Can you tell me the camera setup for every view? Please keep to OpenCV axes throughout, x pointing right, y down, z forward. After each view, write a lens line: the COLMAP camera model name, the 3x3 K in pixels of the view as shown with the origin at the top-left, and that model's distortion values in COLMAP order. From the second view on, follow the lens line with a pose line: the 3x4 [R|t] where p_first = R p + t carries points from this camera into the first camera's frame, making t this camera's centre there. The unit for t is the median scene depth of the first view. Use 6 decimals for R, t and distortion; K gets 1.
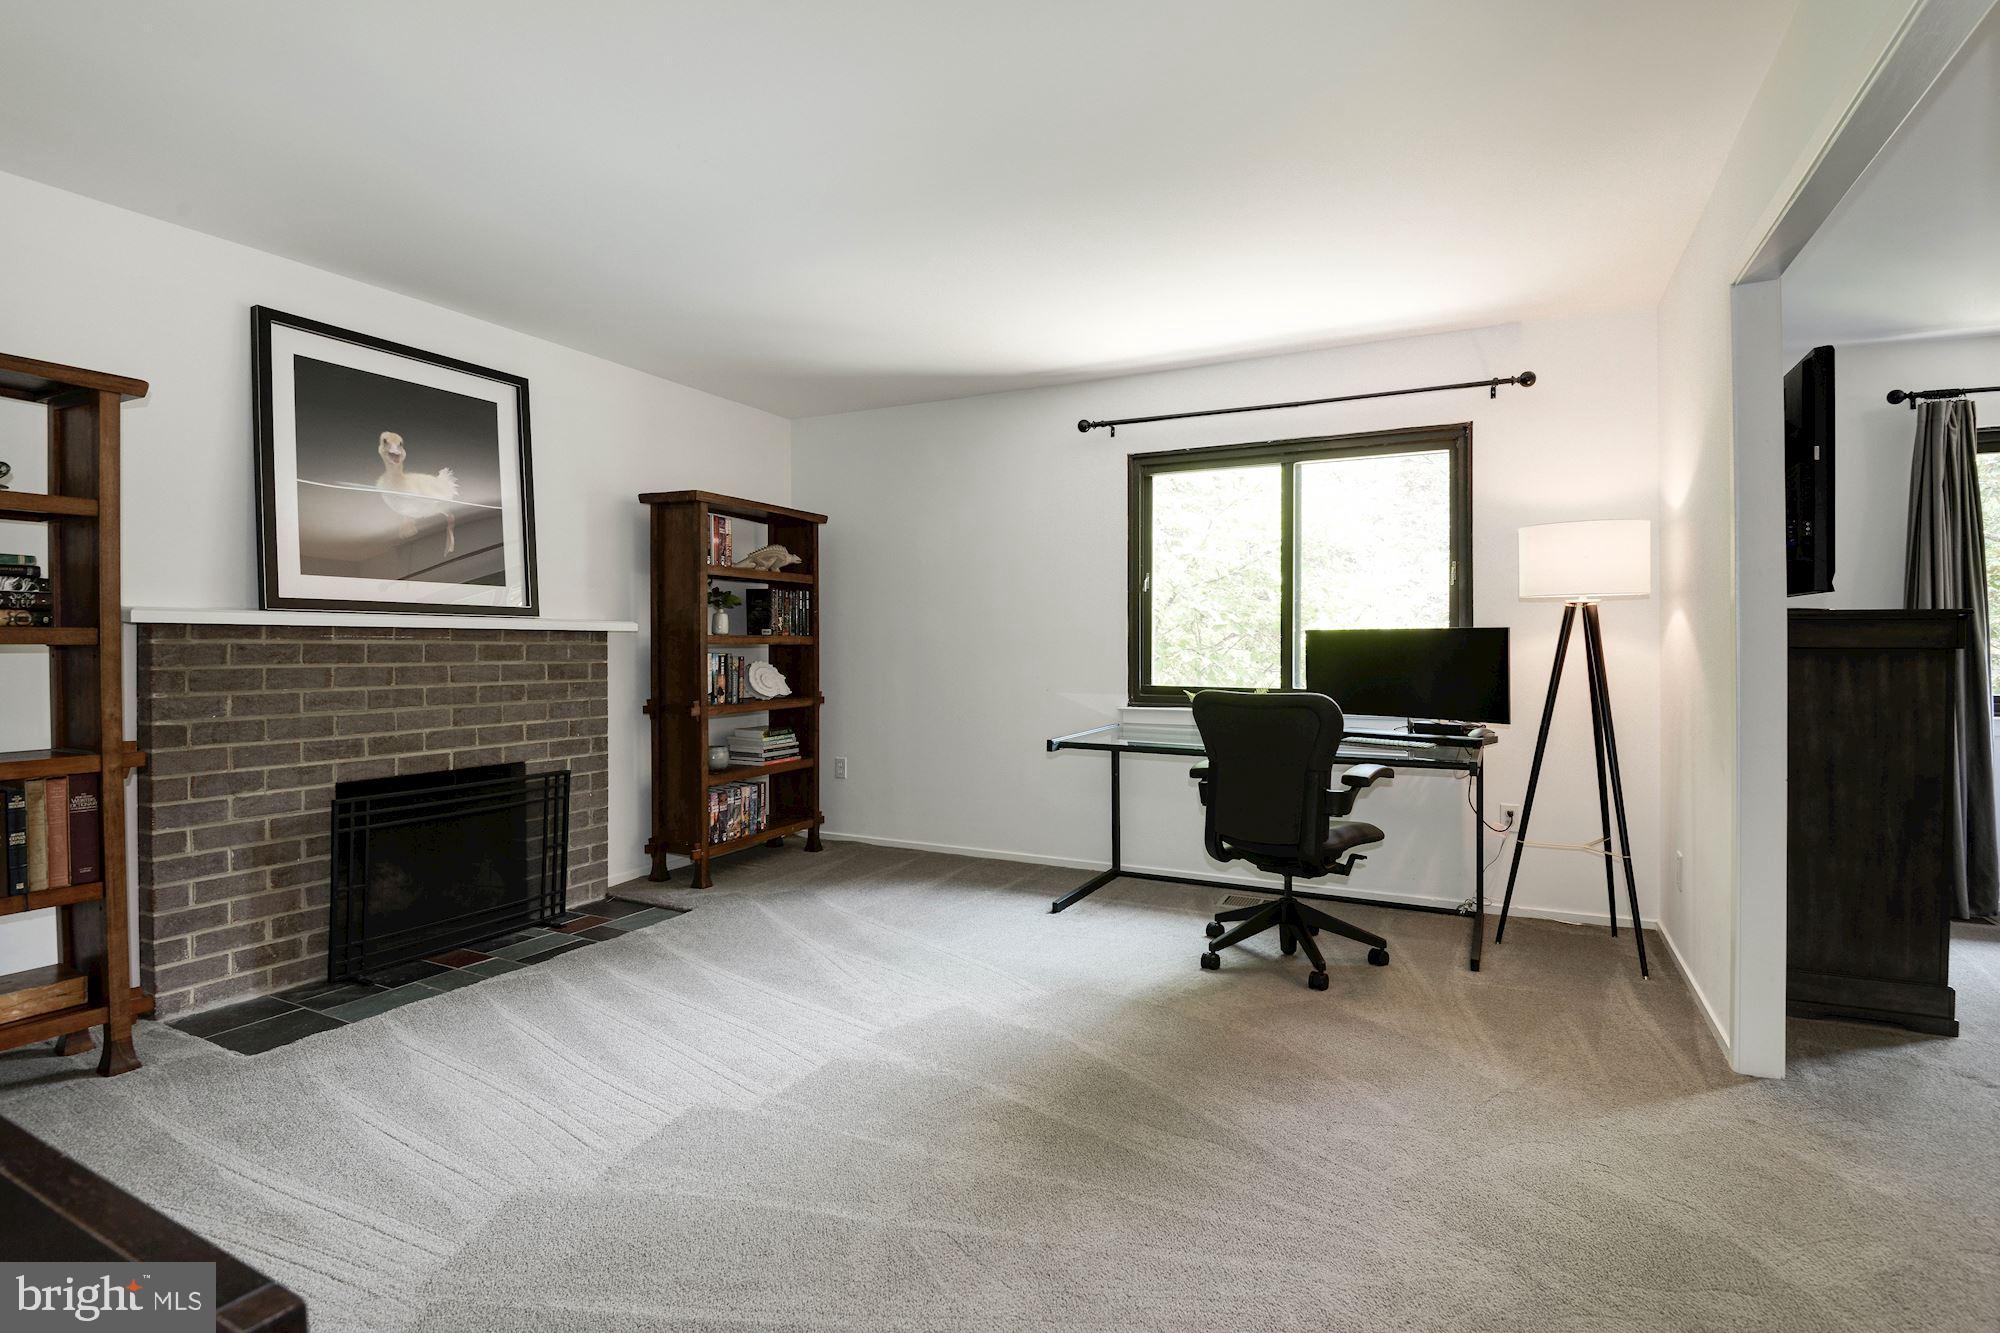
lens RADIAL K [[968.3, 0, 1008.8], [0, 968.3, 649.3], [0, 0, 1]] dist [-0.015443, -0.003050]
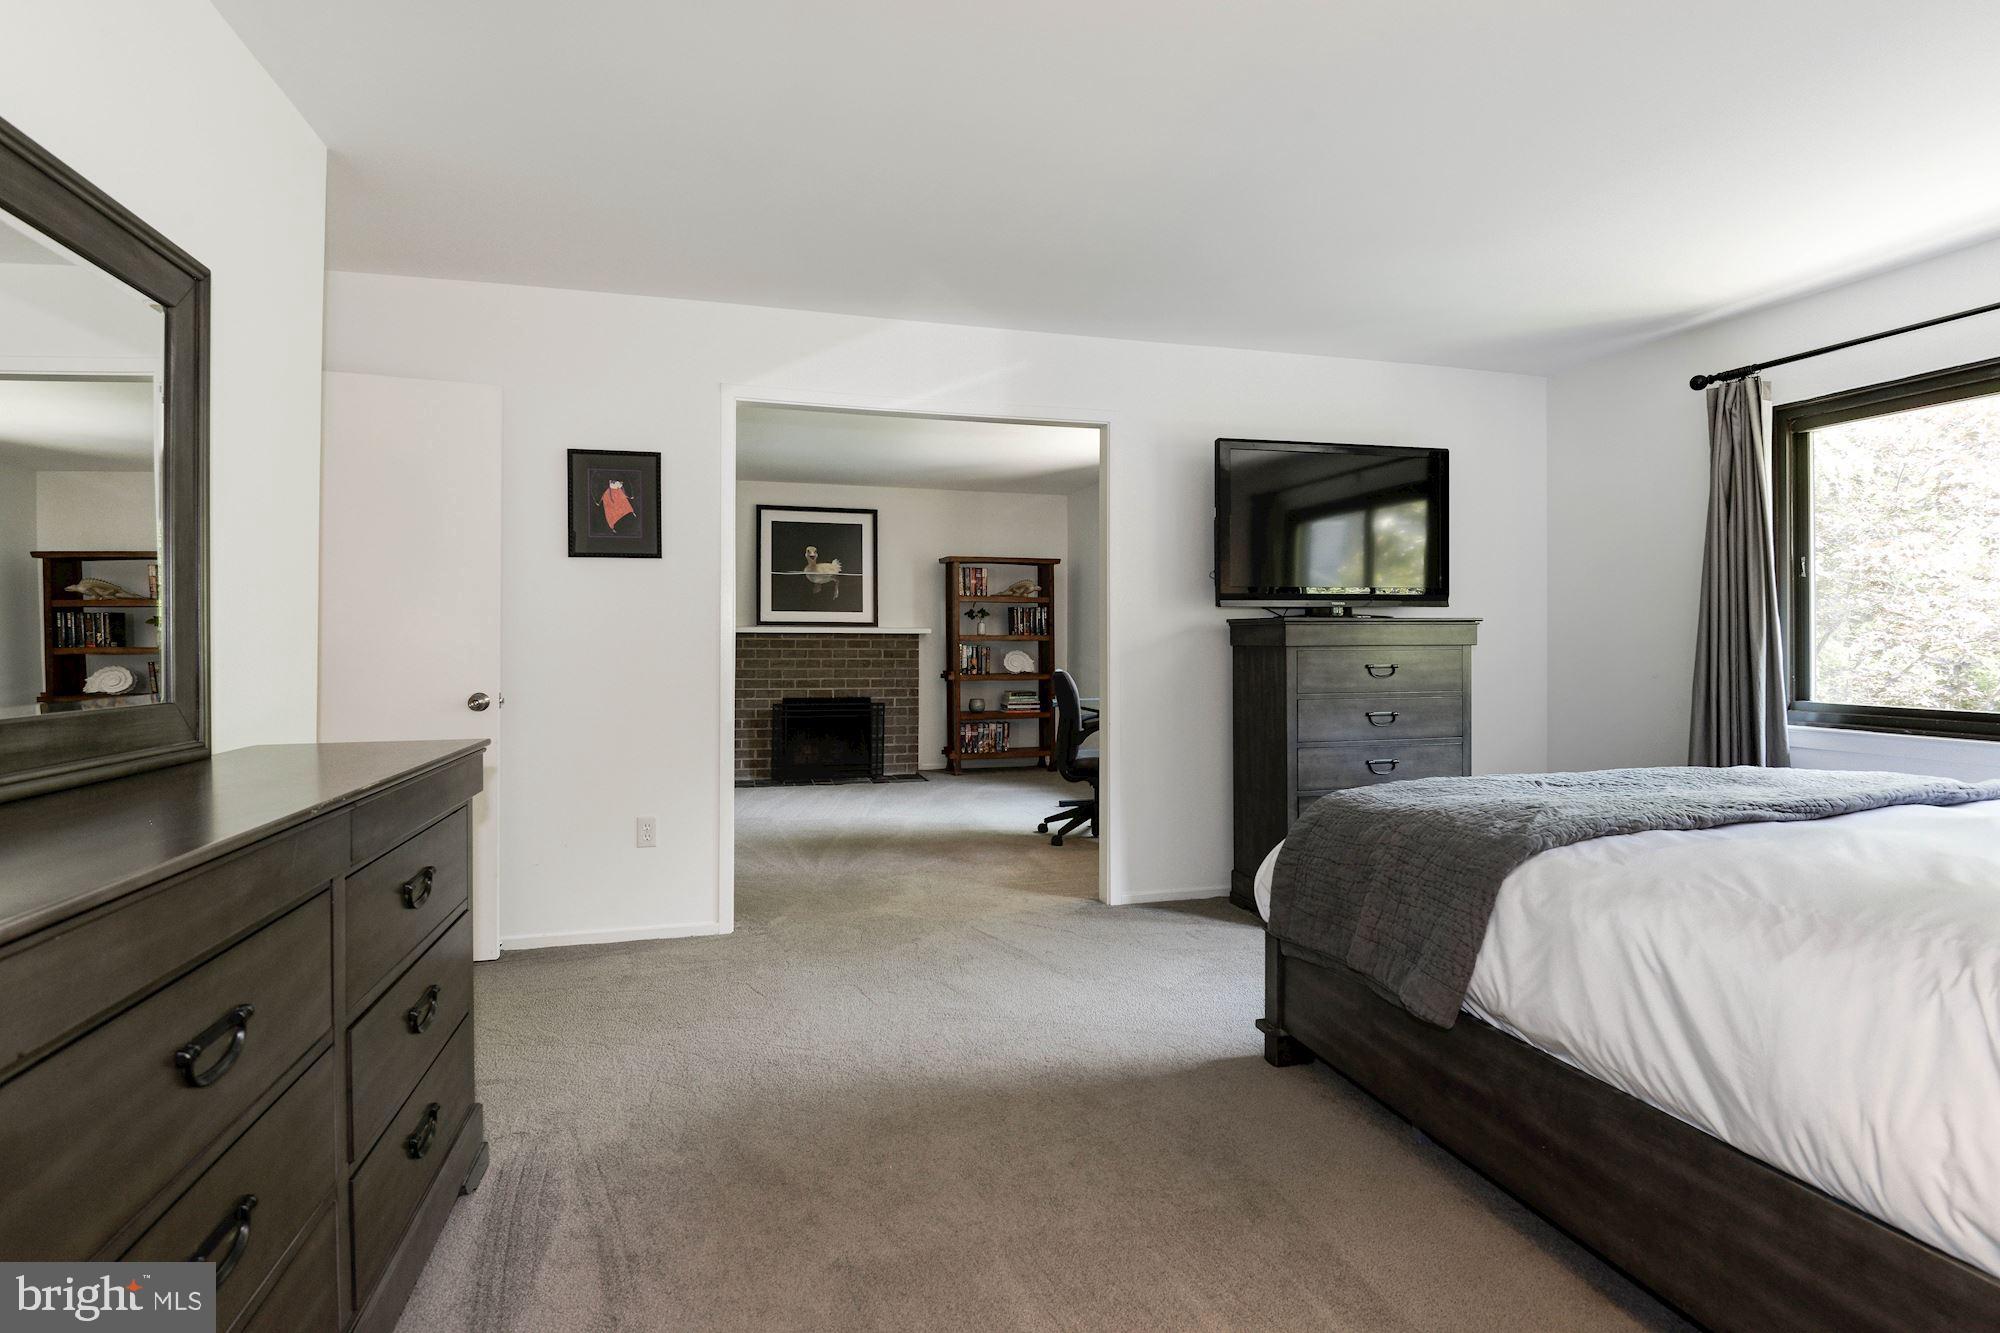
lens RADIAL K [[968.3, 0, 979.1], [0, 968.3, 636.1], [0, 0, 1]] dist [-0.015443, -0.003050]
pose [[0.650674, -0.000427, -0.759357, 1.203833], [-0.006412, 0.999961, -0.006057, -0.002983], [0.759330, 0.008810, 0.650646, -0.163082]]
